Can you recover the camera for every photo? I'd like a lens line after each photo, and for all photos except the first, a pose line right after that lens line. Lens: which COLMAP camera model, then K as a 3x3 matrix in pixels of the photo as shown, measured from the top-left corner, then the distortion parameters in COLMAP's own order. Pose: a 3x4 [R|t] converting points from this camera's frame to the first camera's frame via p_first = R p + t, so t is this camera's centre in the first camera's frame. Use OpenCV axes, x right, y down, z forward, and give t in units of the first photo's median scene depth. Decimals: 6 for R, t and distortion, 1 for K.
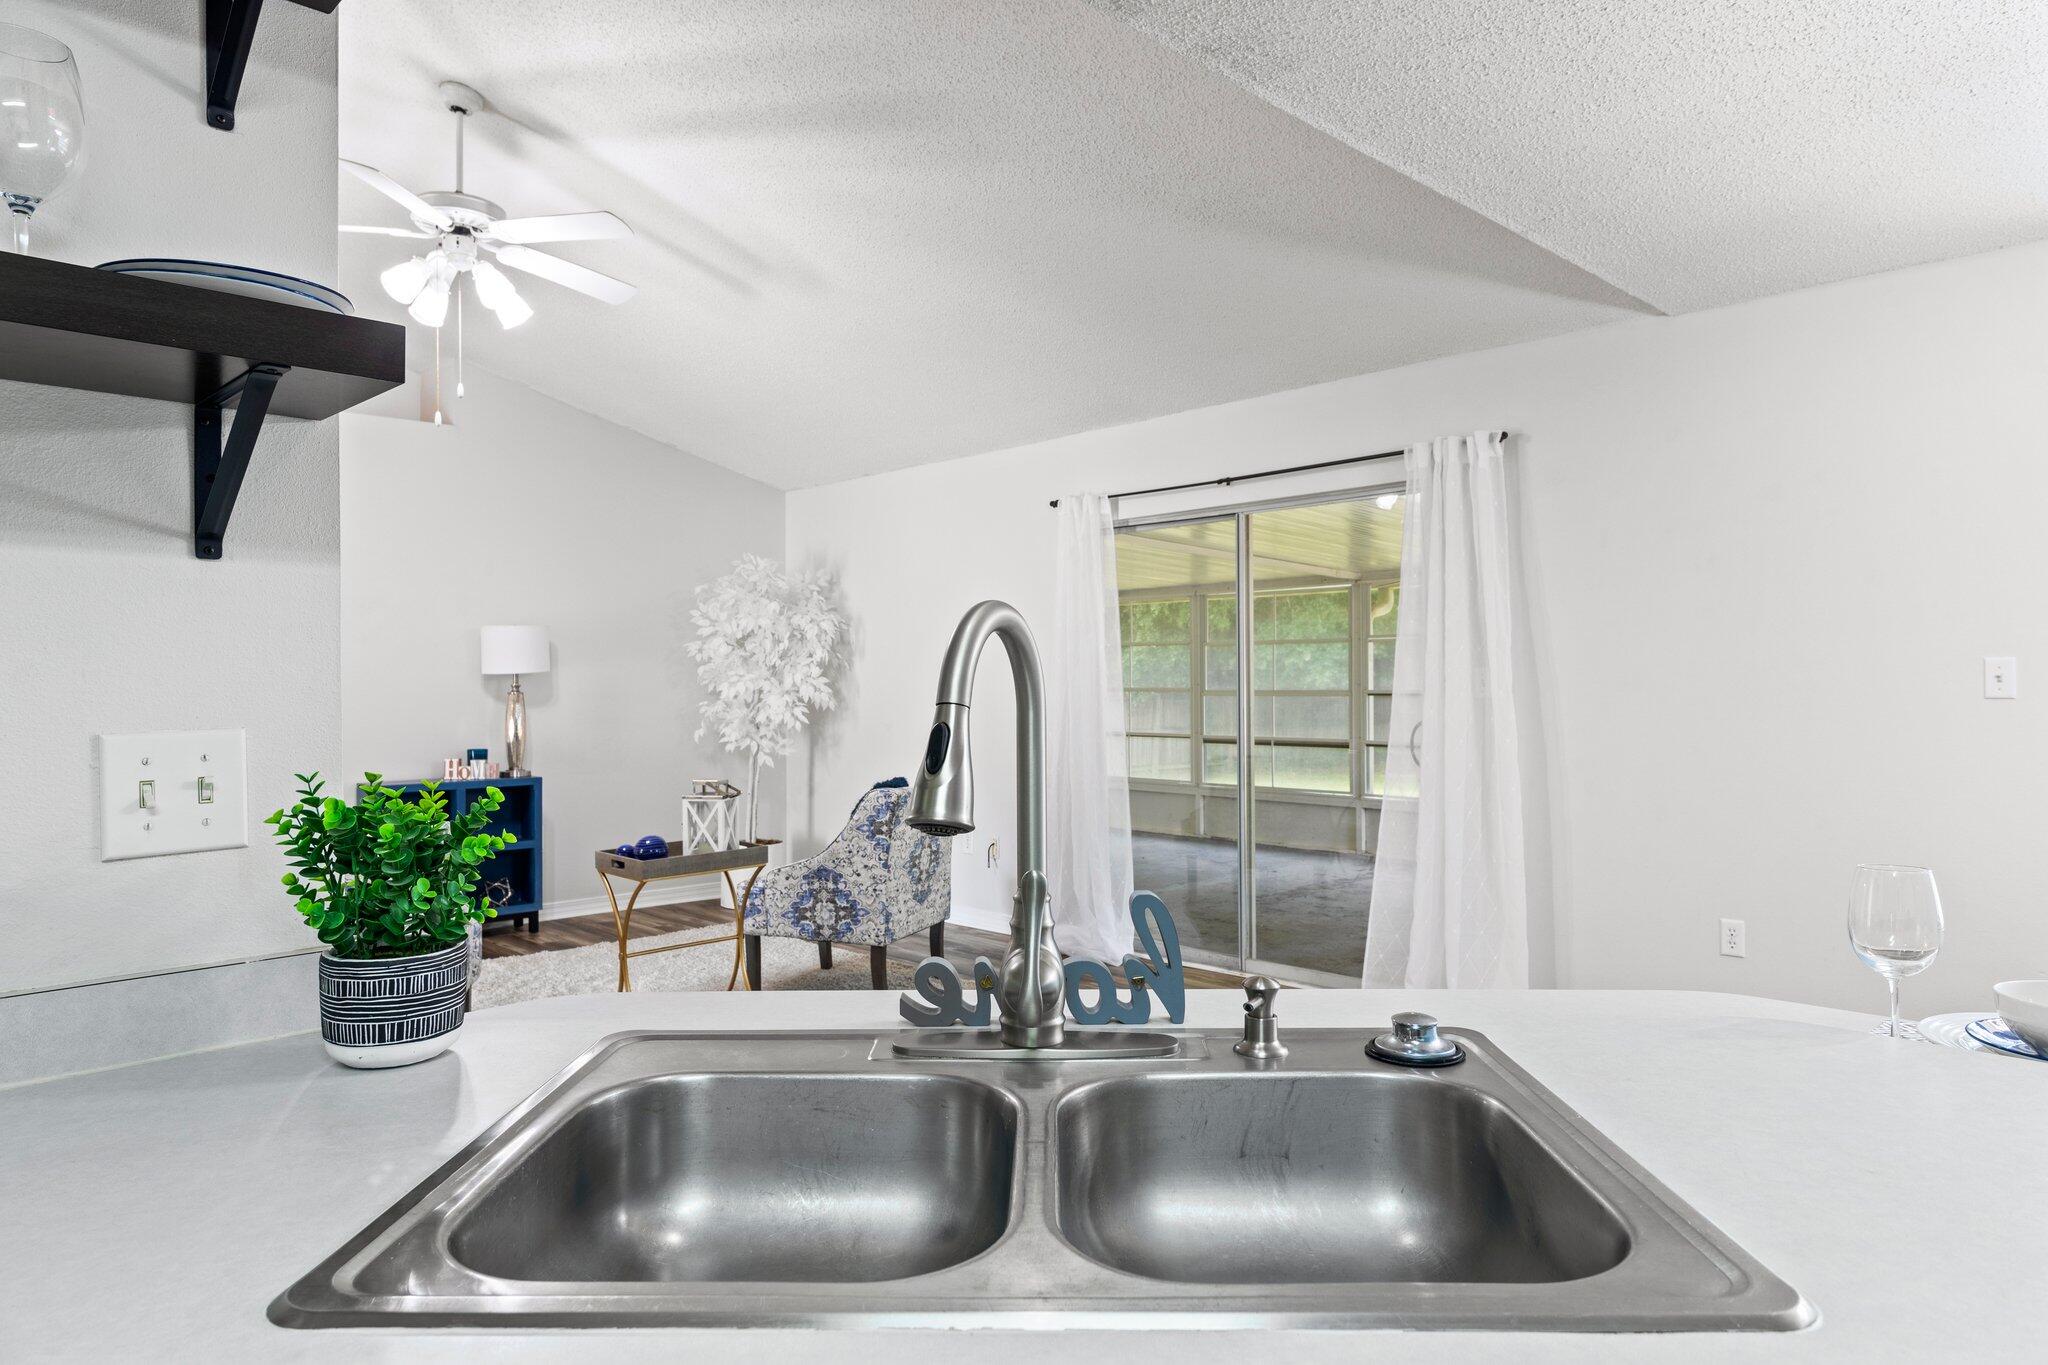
lens RADIAL K [[1270.0, 0, 1024.0], [0, 1270.0, 682.5], [0, 0, 1]] dist [-0.009414, -0.000634]
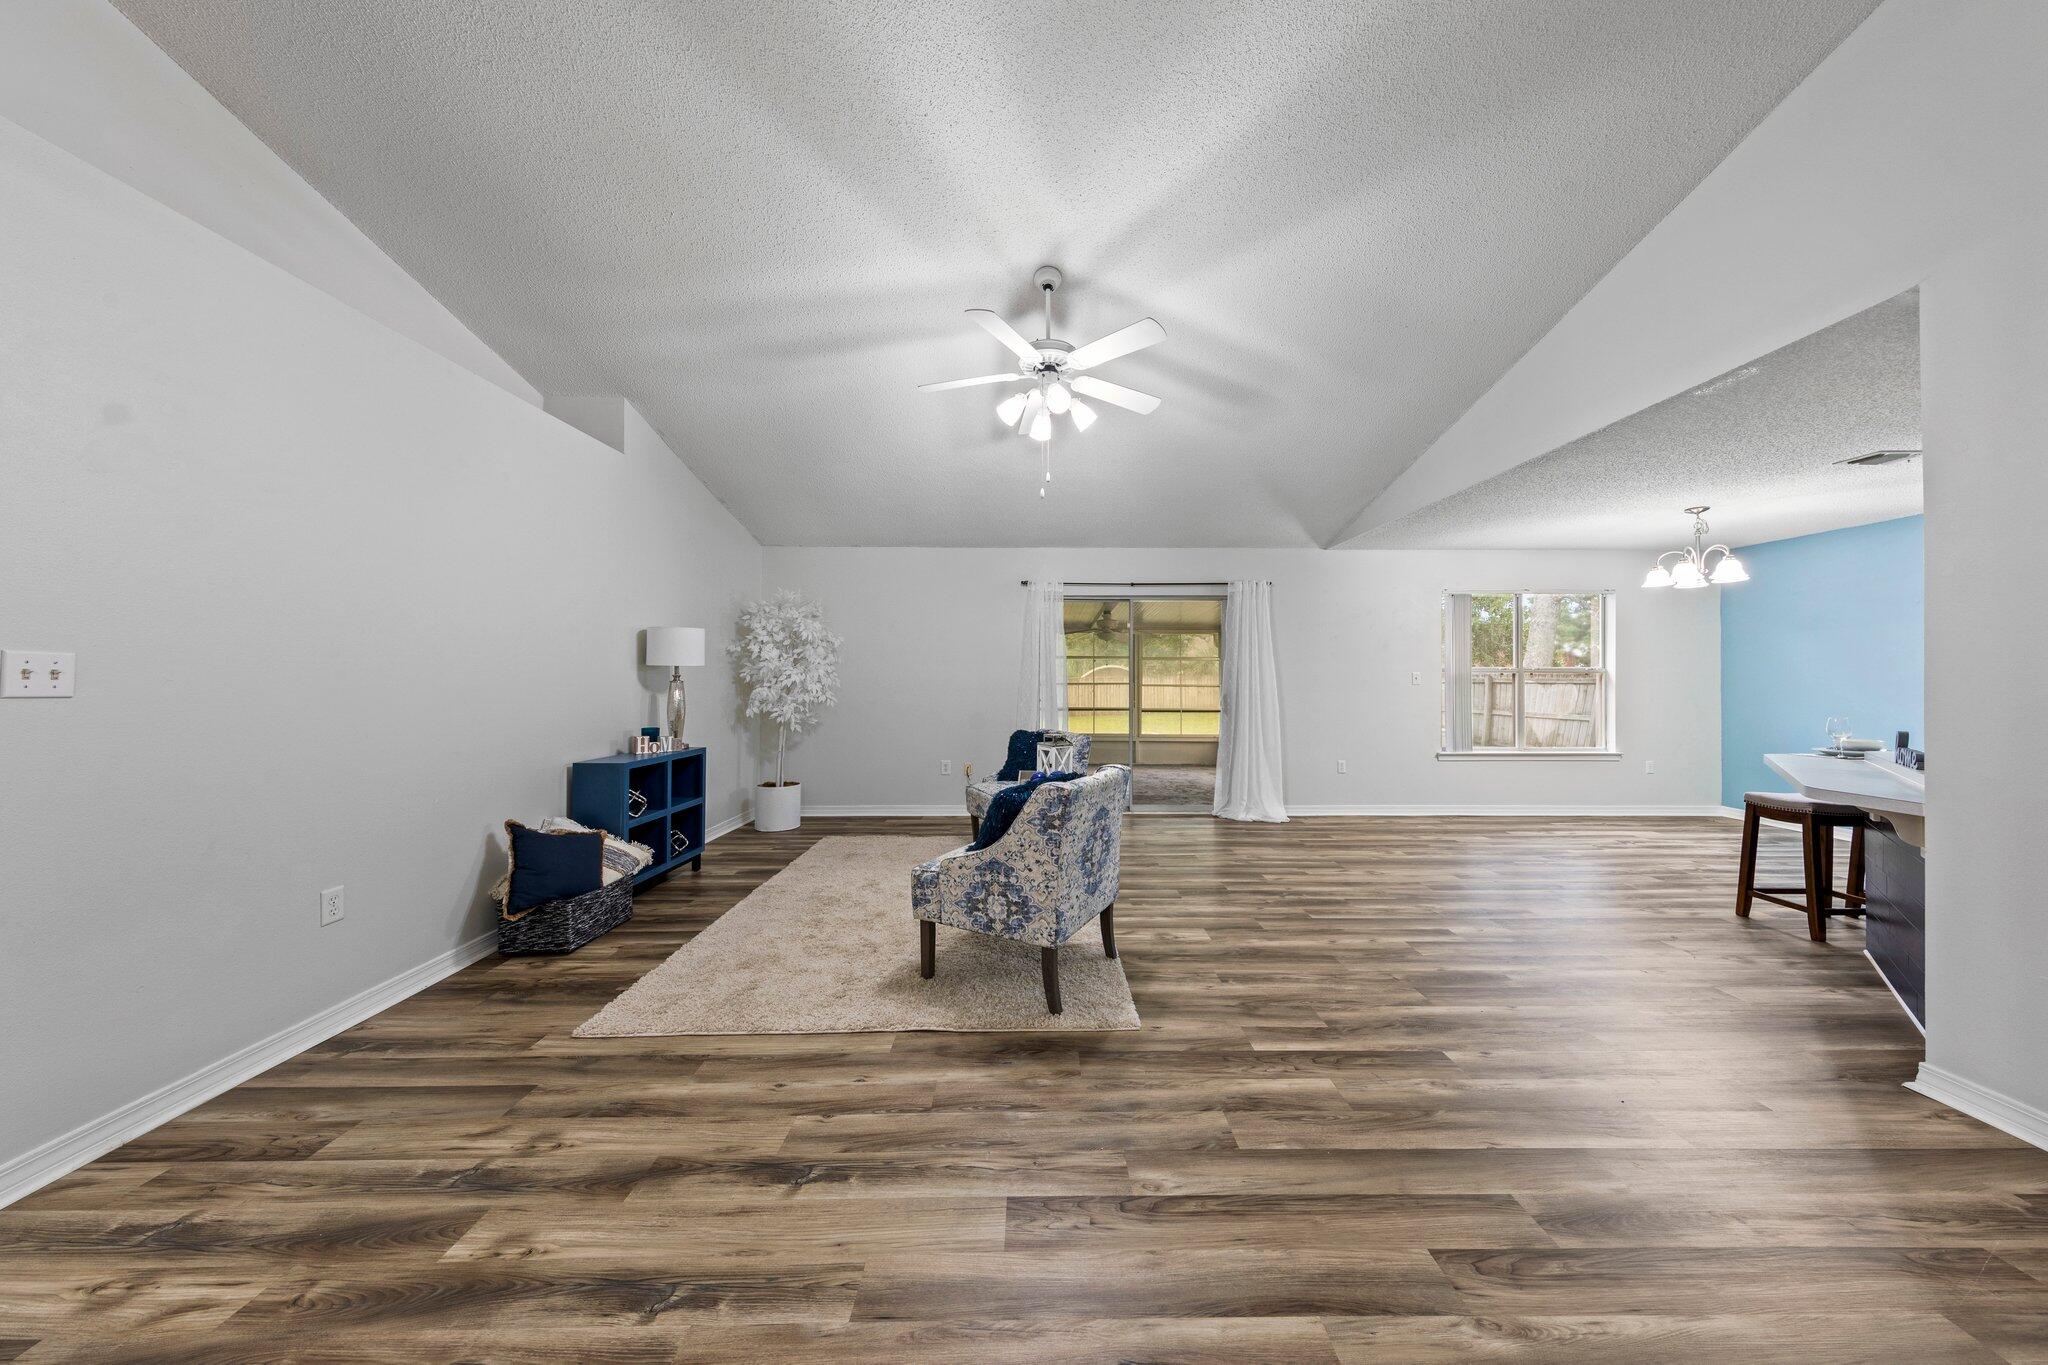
lens RADIAL K [[658.1, 0, 1028.4], [0, 658.1, 677.8], [0, 0, 1]] dist [0.001050, -0.000072]
pose [[0.687921, 0.010708, 0.725707, -0.841455], [-0.007592, 0.999943, -0.007557, 0.010985], [-0.725746, -0.000311, 0.687963, 0.400653]]
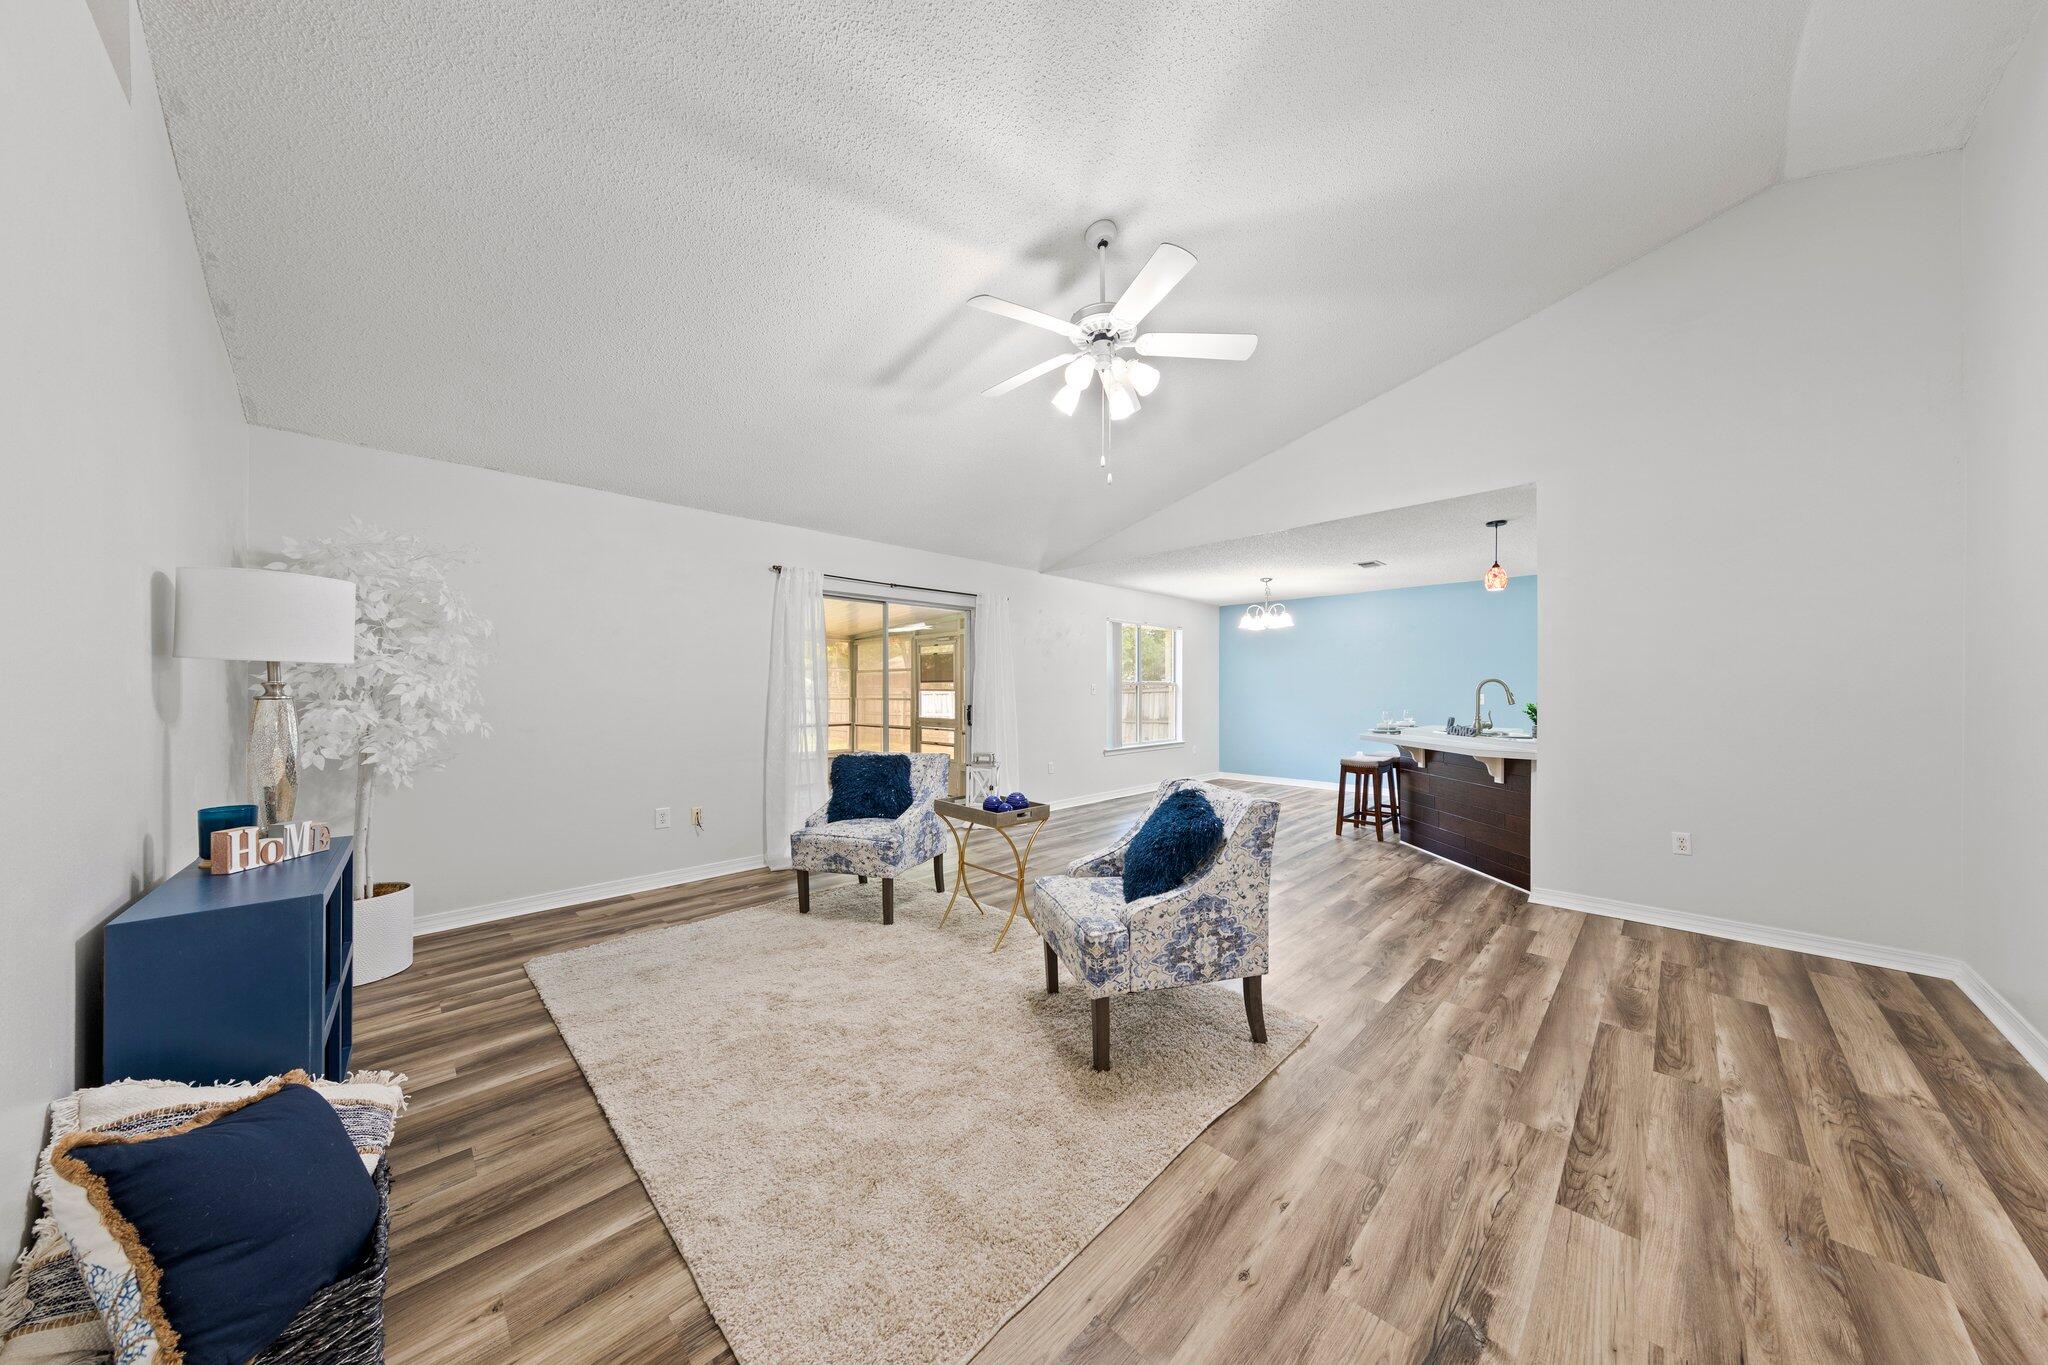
lens RADIAL K [[655.6, 0, 1033.0], [0, 655.6, 693.6], [0, 0, 1]] dist [-0.000429, -0.000268]
pose [[-0.026352, 0.004063, 0.999644, -0.927975], [0.001674, 0.999991, -0.004020, 0.013034], [-0.999651, 0.001568, -0.026359, 0.896369]]
